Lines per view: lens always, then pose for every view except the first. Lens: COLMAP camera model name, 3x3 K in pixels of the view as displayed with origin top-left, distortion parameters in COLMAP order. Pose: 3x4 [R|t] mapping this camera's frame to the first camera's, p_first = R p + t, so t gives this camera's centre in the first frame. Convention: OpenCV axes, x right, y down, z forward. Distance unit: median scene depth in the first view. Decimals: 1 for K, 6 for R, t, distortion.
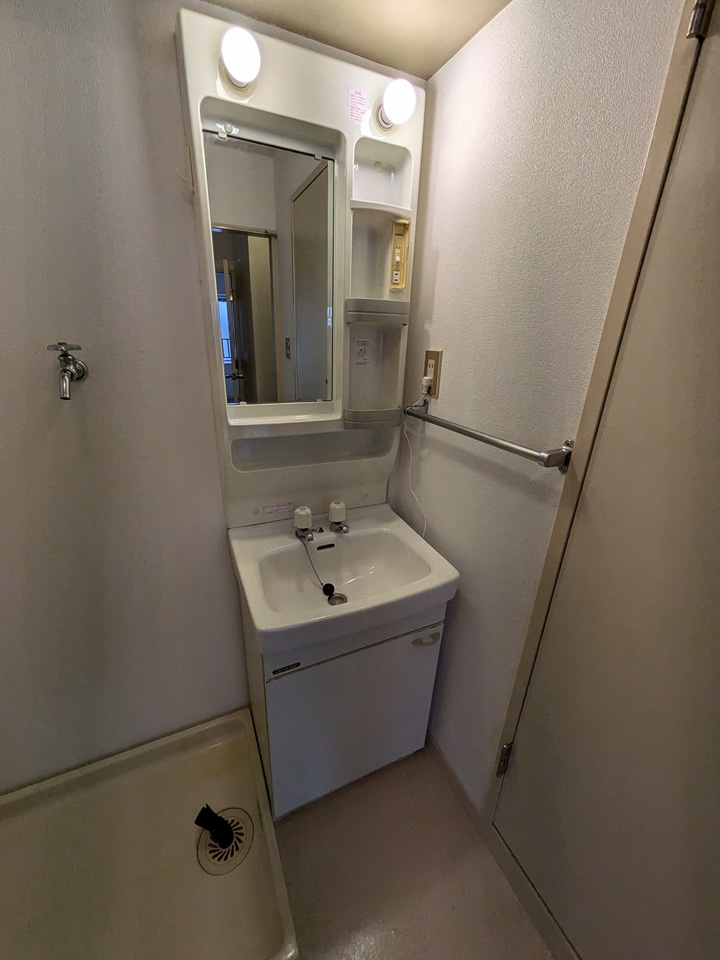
lens RADIAL K [[378.2, 0, 360.0], [0, 378.2, 480.0], [0, 0, 1]] dist [-0.000305, -0.000114]
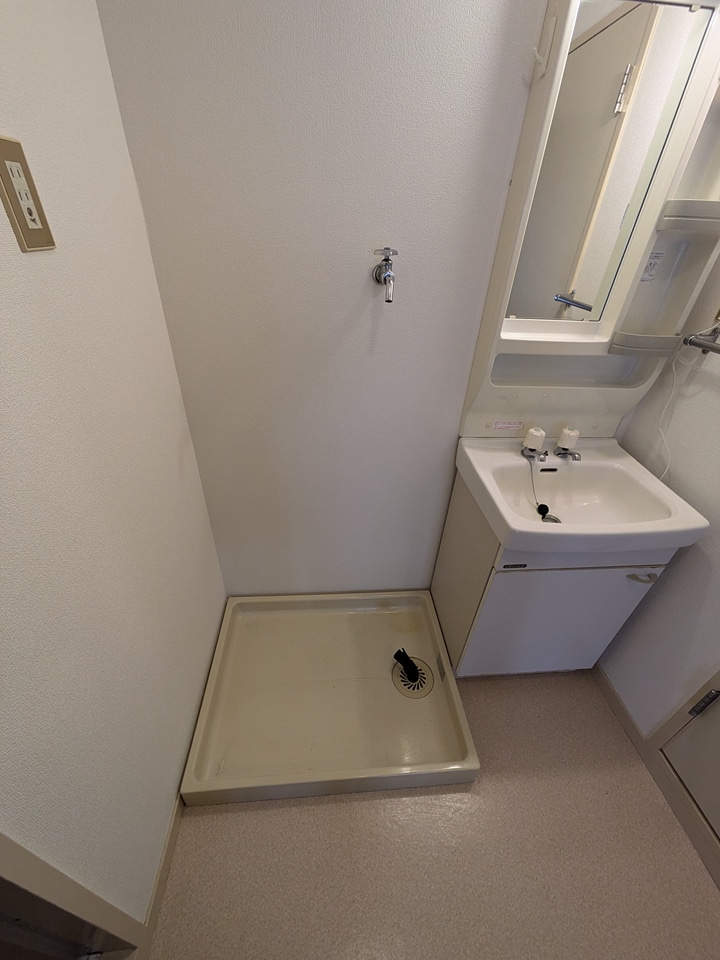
lens RADIAL K [[378.2, 0, 360.0], [0, 378.2, 480.0], [0, 0, 1]] dist [-0.000305, -0.000114]
pose [[0.940080, 0.197533, -0.277903, -0.289354], [-0.137140, 0.965302, 0.222226, 0.044811], [0.312157, -0.170799, 0.934551, -0.134307]]
